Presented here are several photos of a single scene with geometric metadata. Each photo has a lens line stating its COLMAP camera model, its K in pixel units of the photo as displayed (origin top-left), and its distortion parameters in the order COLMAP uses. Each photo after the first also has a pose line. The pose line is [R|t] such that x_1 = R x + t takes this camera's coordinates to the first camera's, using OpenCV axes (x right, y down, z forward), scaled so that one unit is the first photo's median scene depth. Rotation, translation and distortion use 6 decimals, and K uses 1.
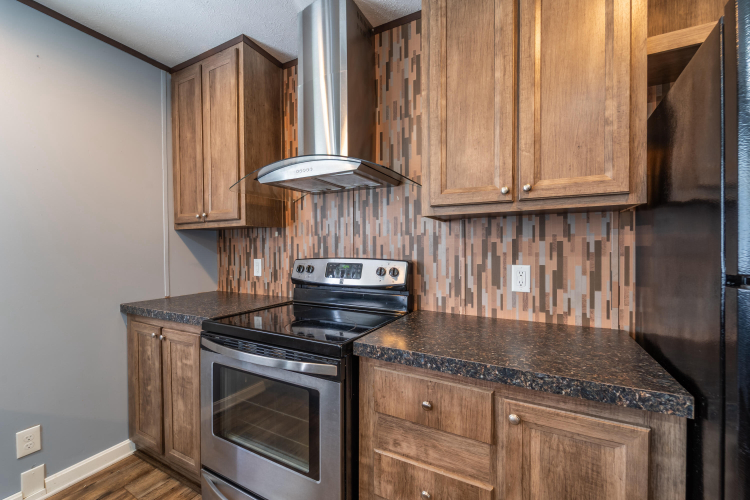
lens RADIAL K [[307.0, 0, 387.4], [0, 307.0, 252.6], [0, 0, 1]] dist [-0.000101, -0.000102]
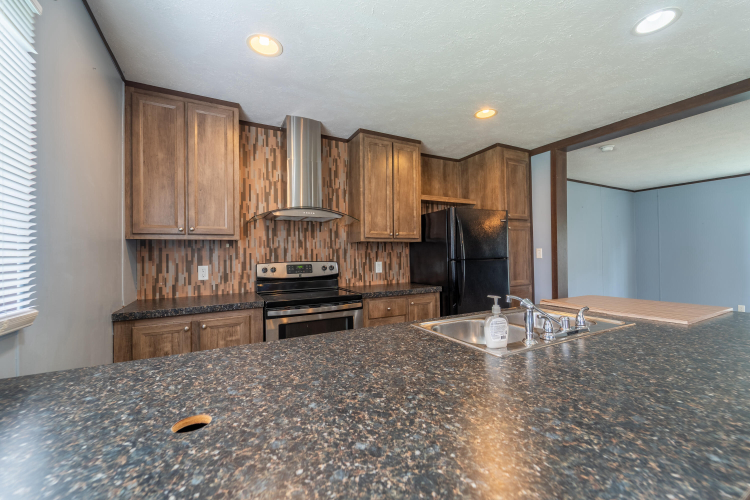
lens RADIAL K [[307.0, 0, 387.4], [0, 307.0, 252.6], [0, 0, 1]] dist [-0.000101, -0.000102]
pose [[0.538695, 0.002318, 0.842498, -1.282622], [0.024236, 0.999540, -0.018247, 0.010804], [-0.842152, 0.030249, 0.538391, -0.308119]]
